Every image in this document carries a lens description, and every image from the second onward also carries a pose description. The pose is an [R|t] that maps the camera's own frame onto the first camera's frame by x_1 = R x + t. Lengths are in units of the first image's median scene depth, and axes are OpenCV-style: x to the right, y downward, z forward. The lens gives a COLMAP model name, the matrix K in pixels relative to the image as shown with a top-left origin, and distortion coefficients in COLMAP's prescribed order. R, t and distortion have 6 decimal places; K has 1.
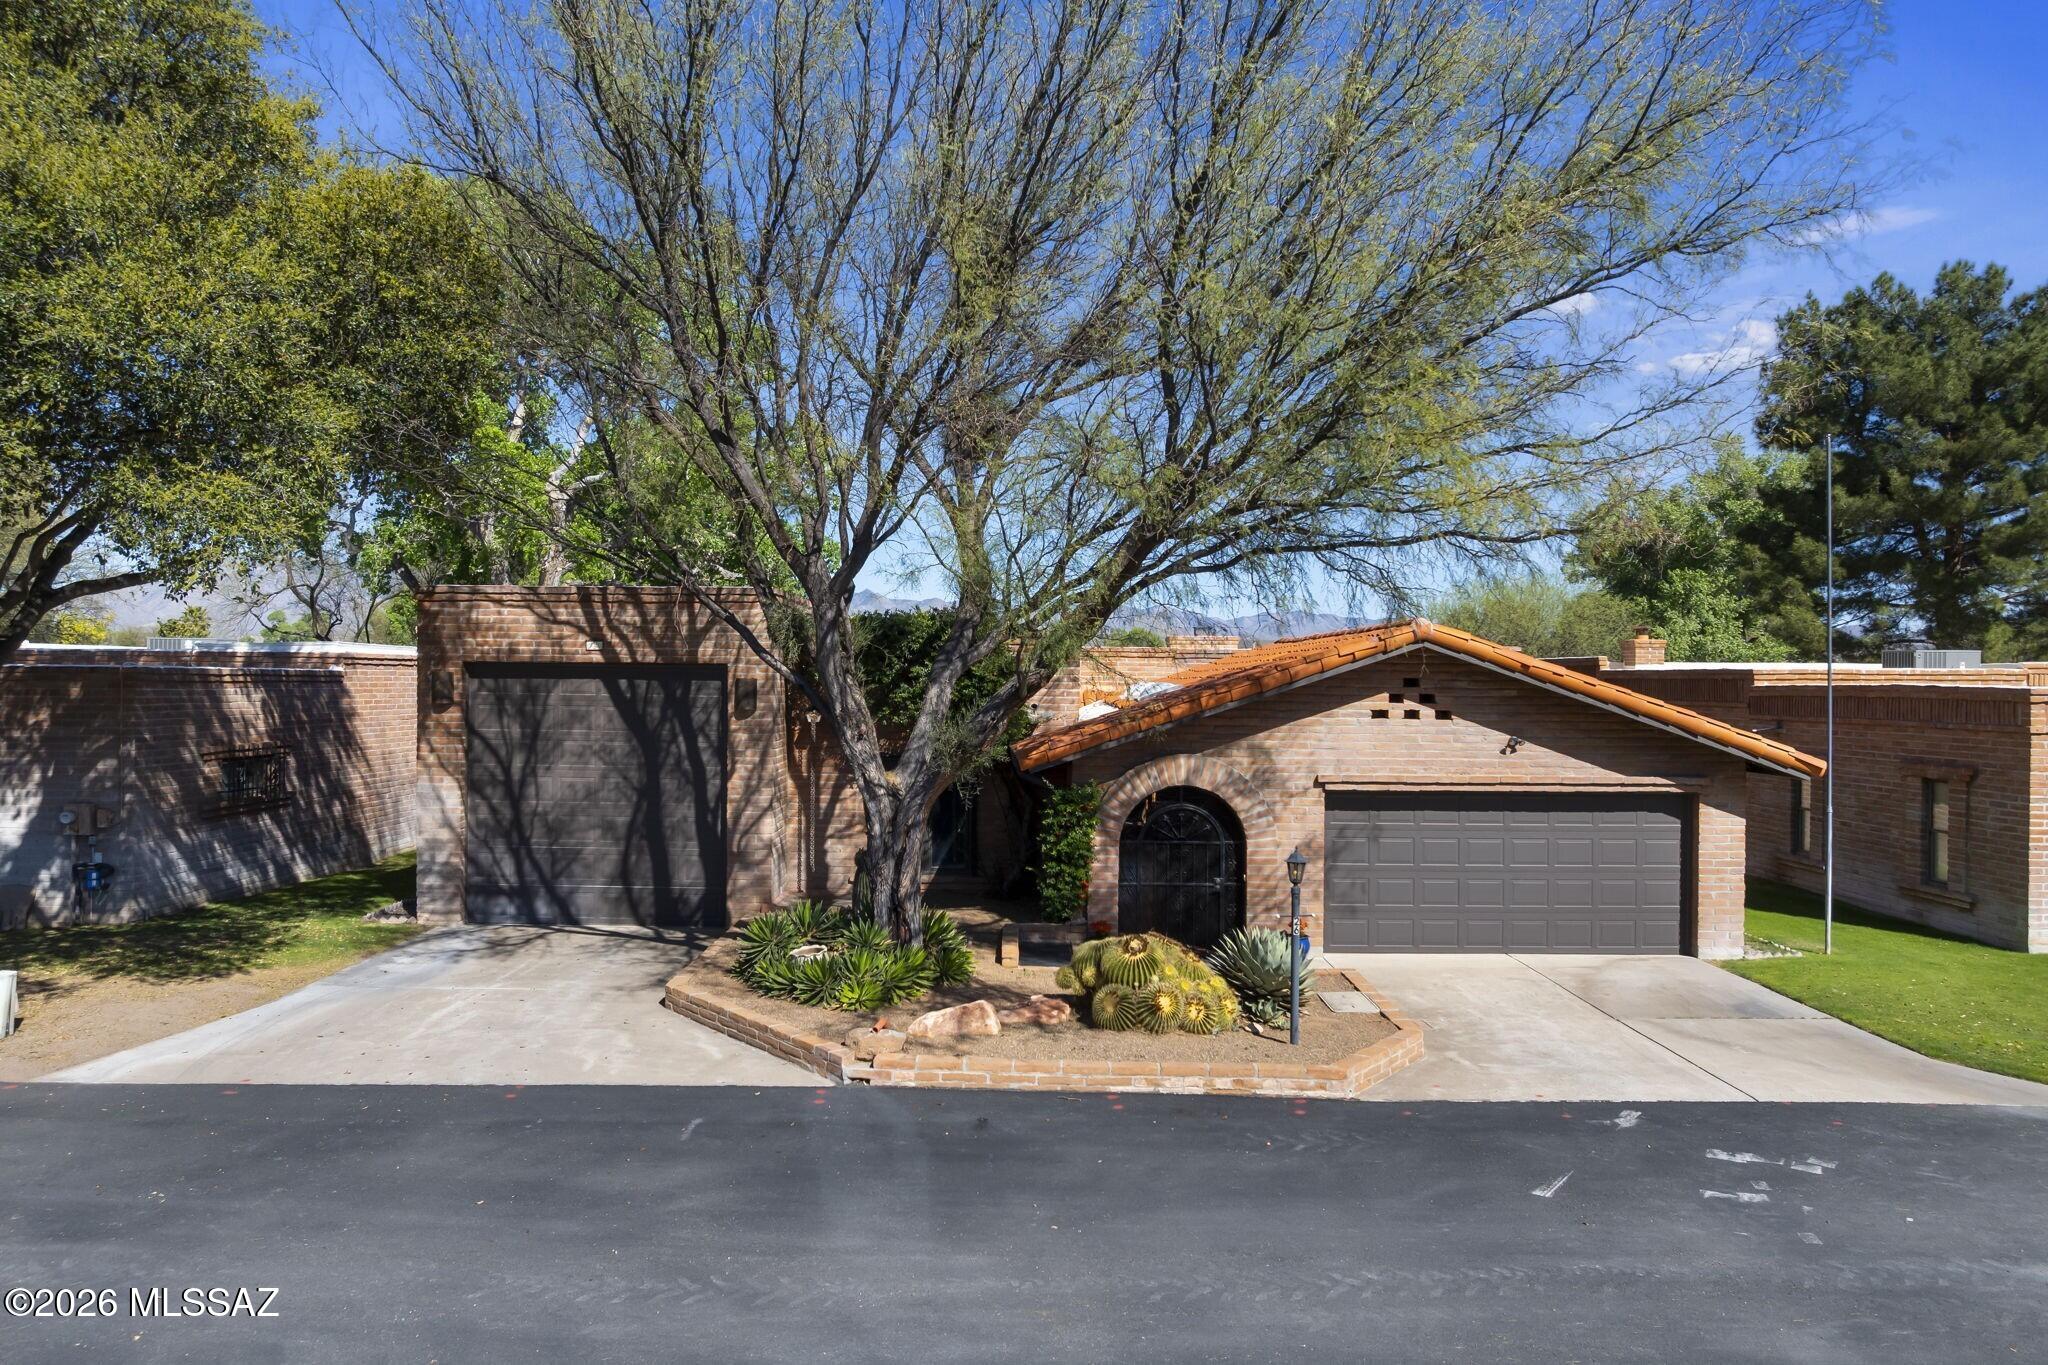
lens RADIAL K [[1491.6, 0, 1018.1], [0, 1491.6, 675.8], [0, 0, 1]] dist [-0.042515, -0.004991]
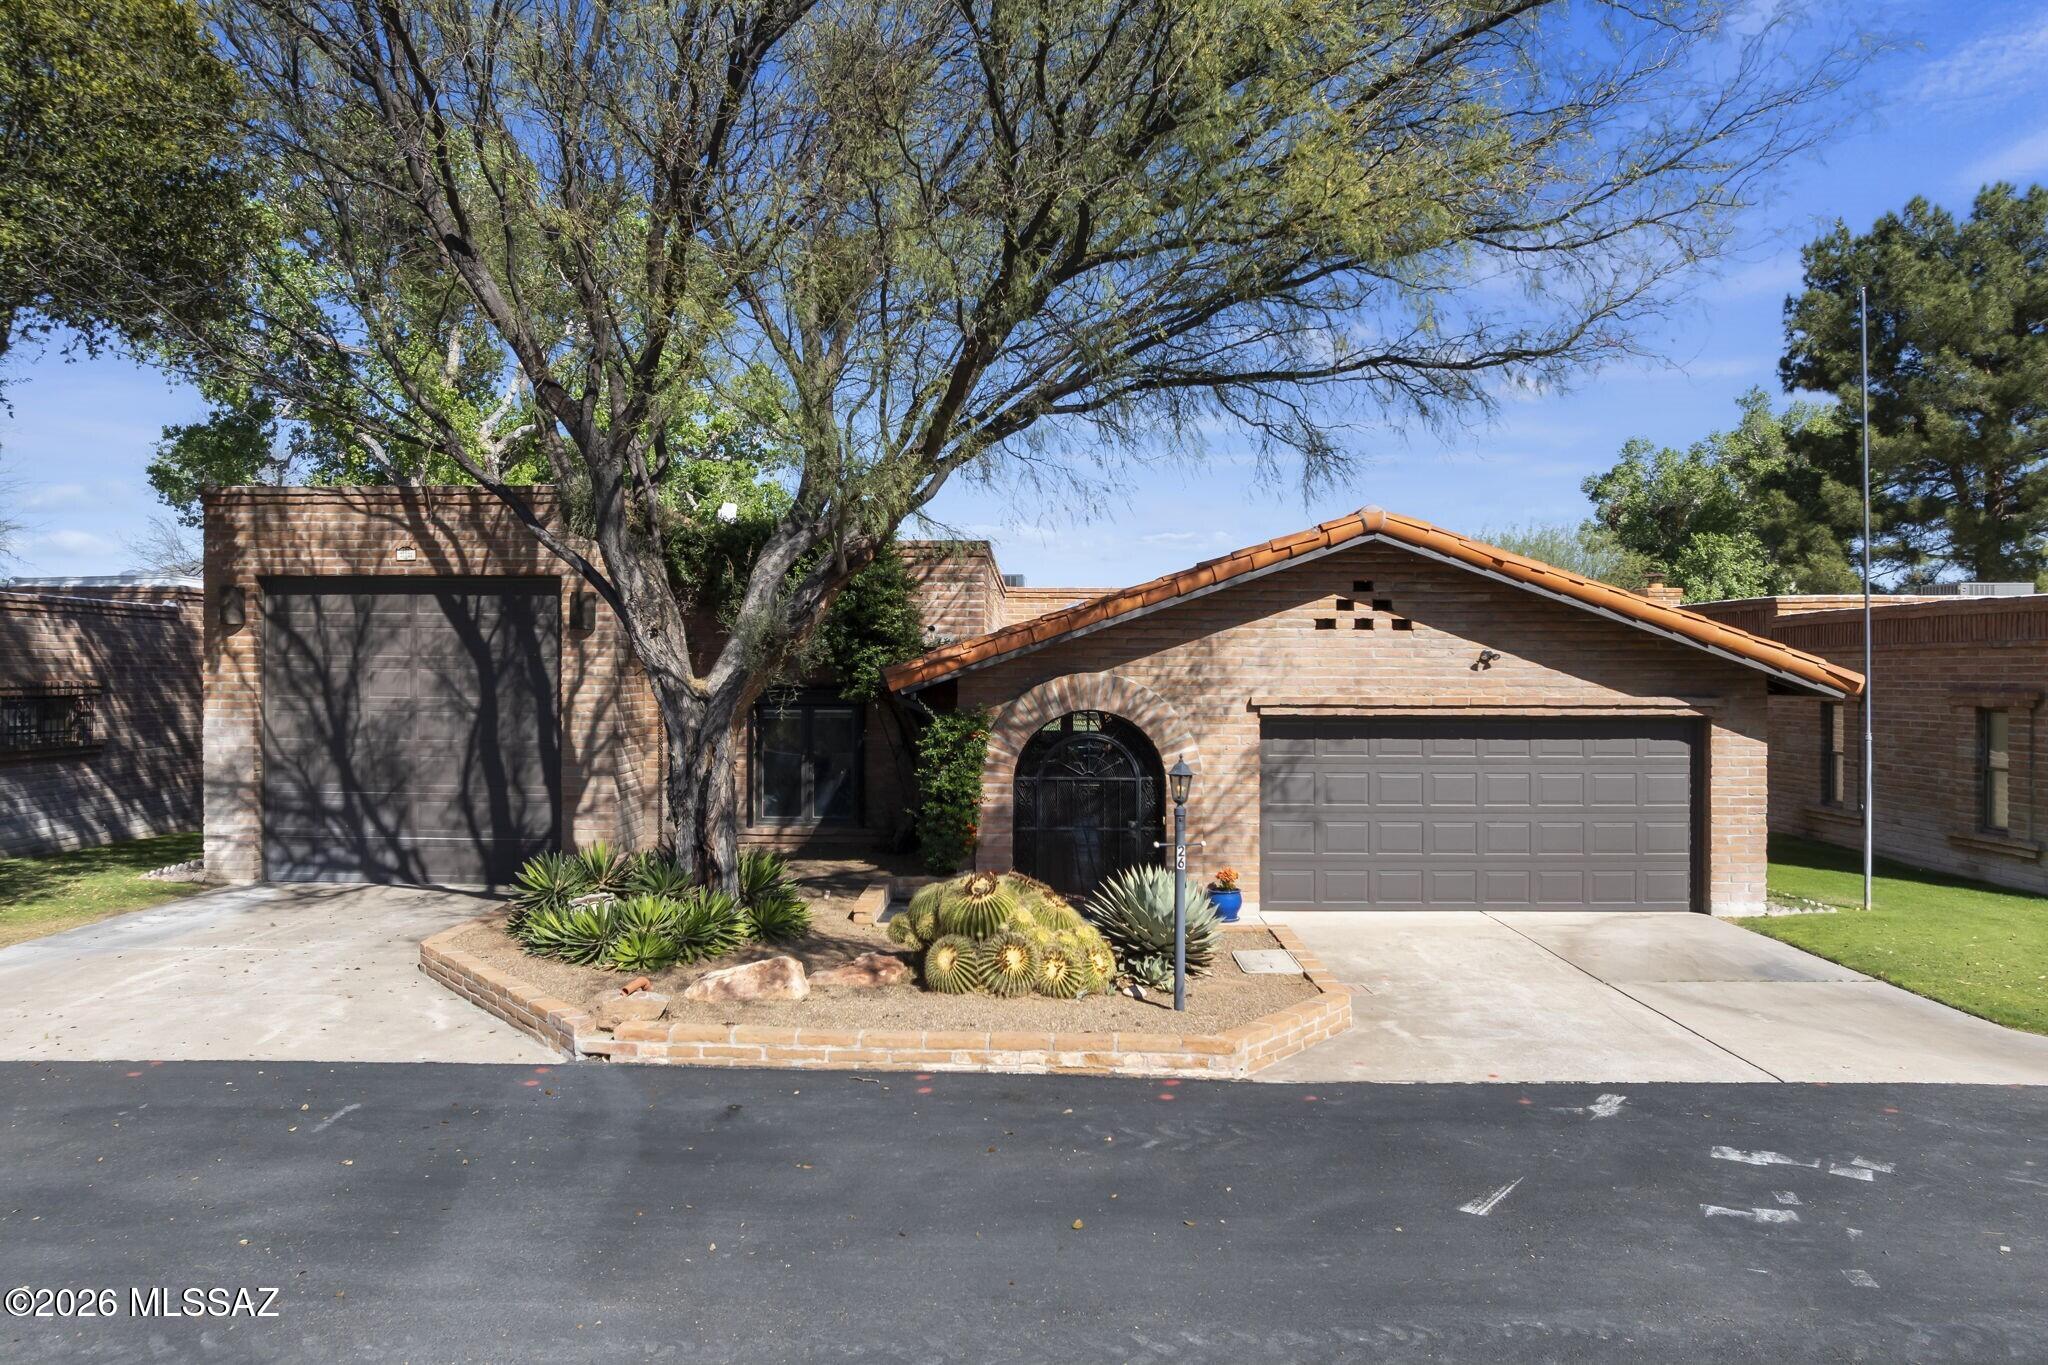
lens RADIAL K [[1491.6, 0, 1021.9], [0, 1491.6, 676.7], [0, 0, 1]] dist [-0.042515, -0.004991]
pose [[0.999895, -0.006573, -0.012879, 0.083839], [0.006616, 0.999973, 0.003338, 0.051729], [0.012856, -0.003423, 0.999911, 0.163830]]
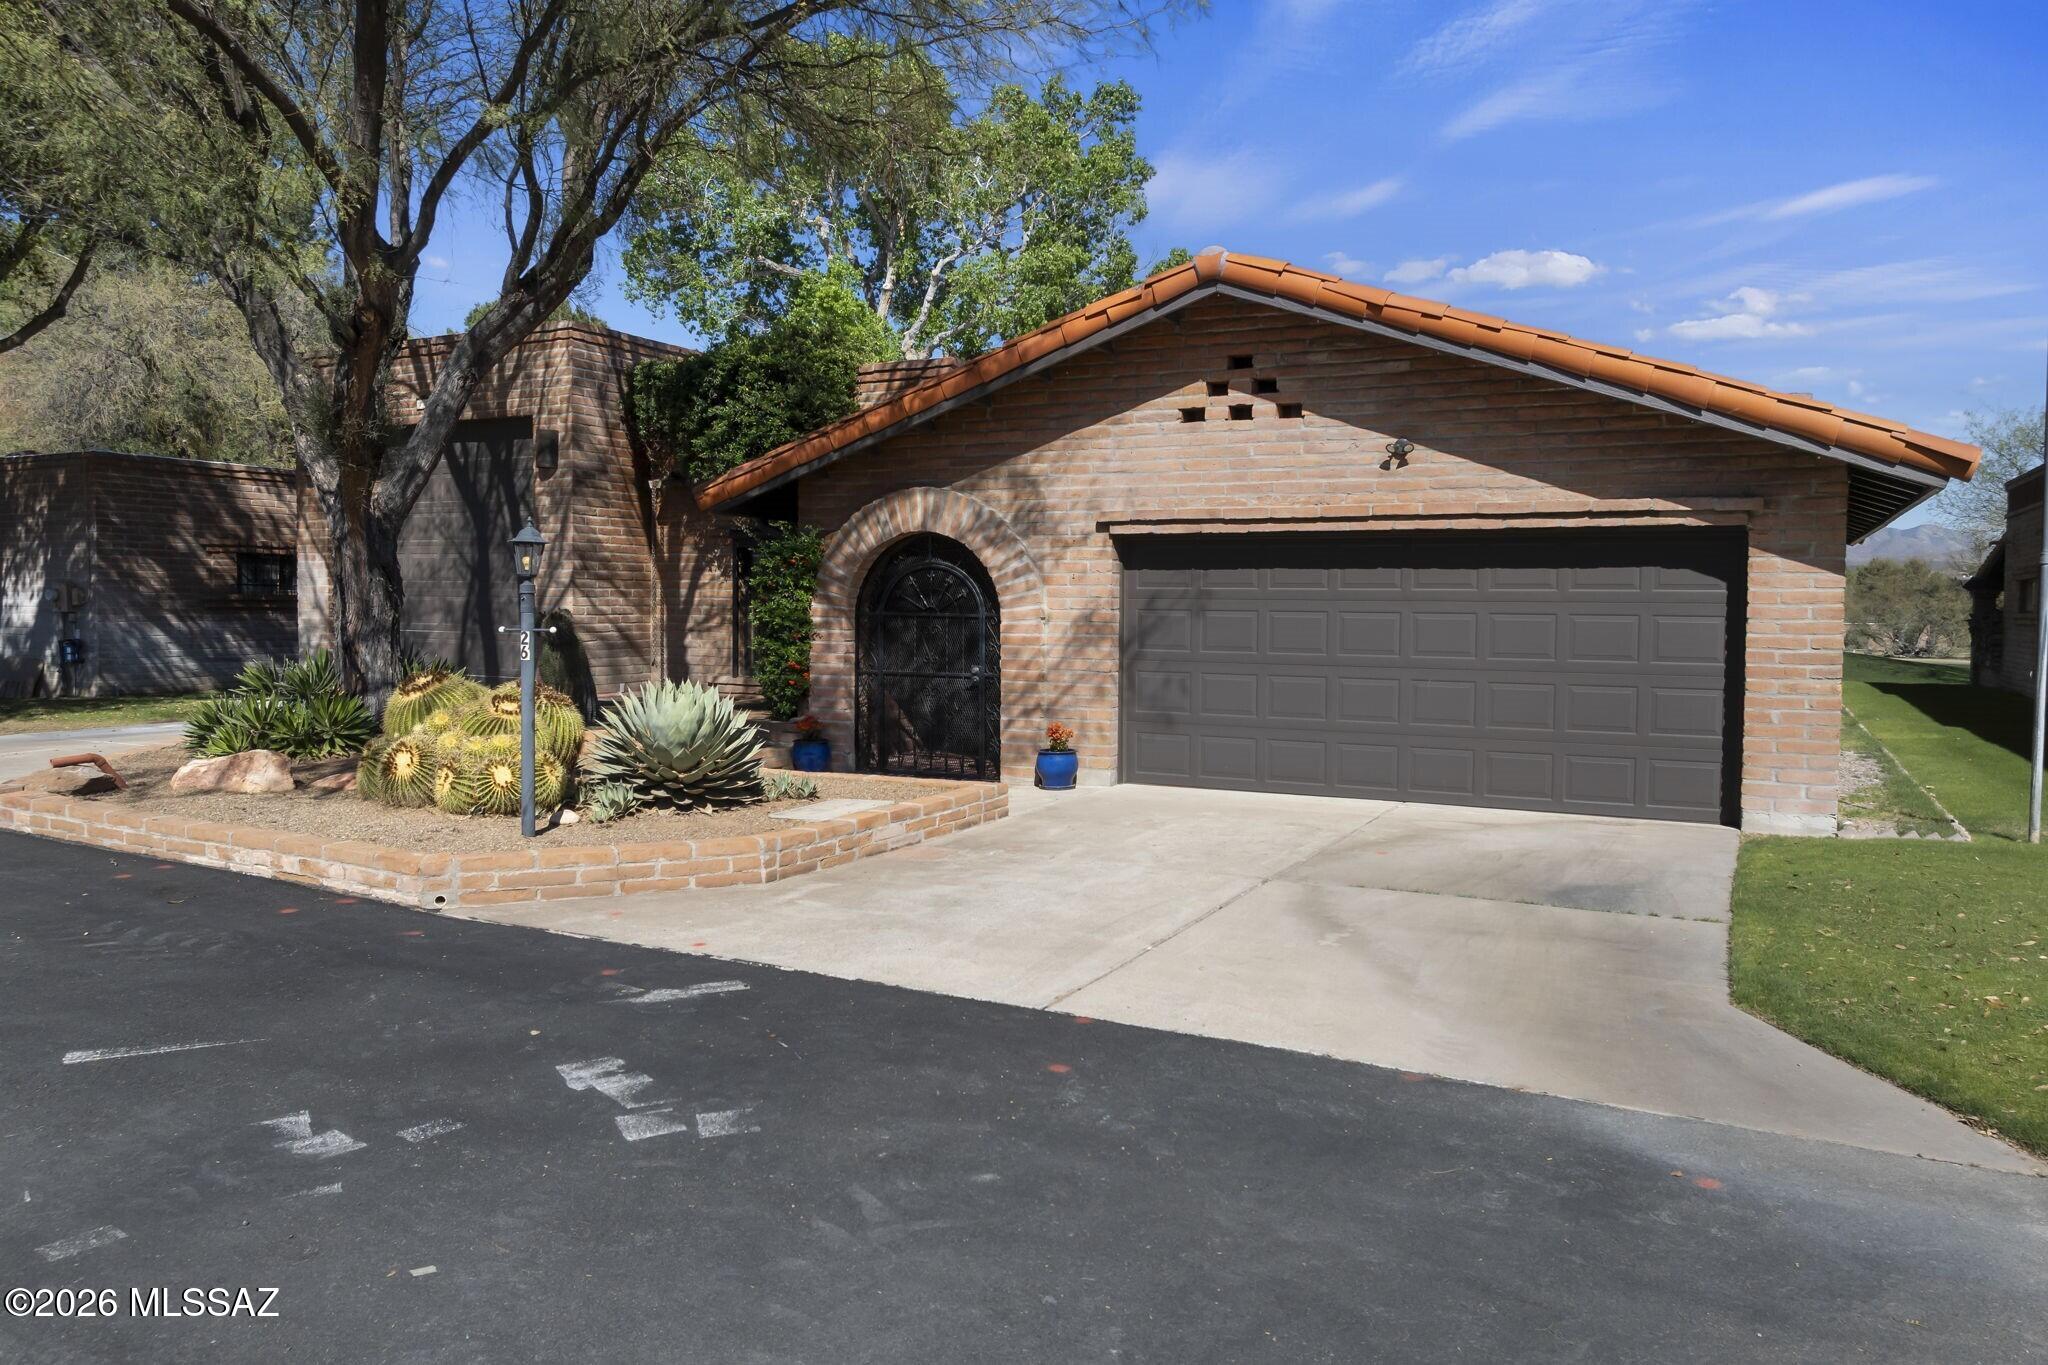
lens RADIAL K [[1491.6, 0, 1017.3], [0, 1491.6, 674.6], [0, 0, 1]] dist [-0.042515, -0.004991]
pose [[0.881310, 0.020601, -0.472089, 0.483964], [-0.002464, 0.999236, 0.039005, 0.113069], [0.472531, -0.033212, 0.880688, 0.400144]]
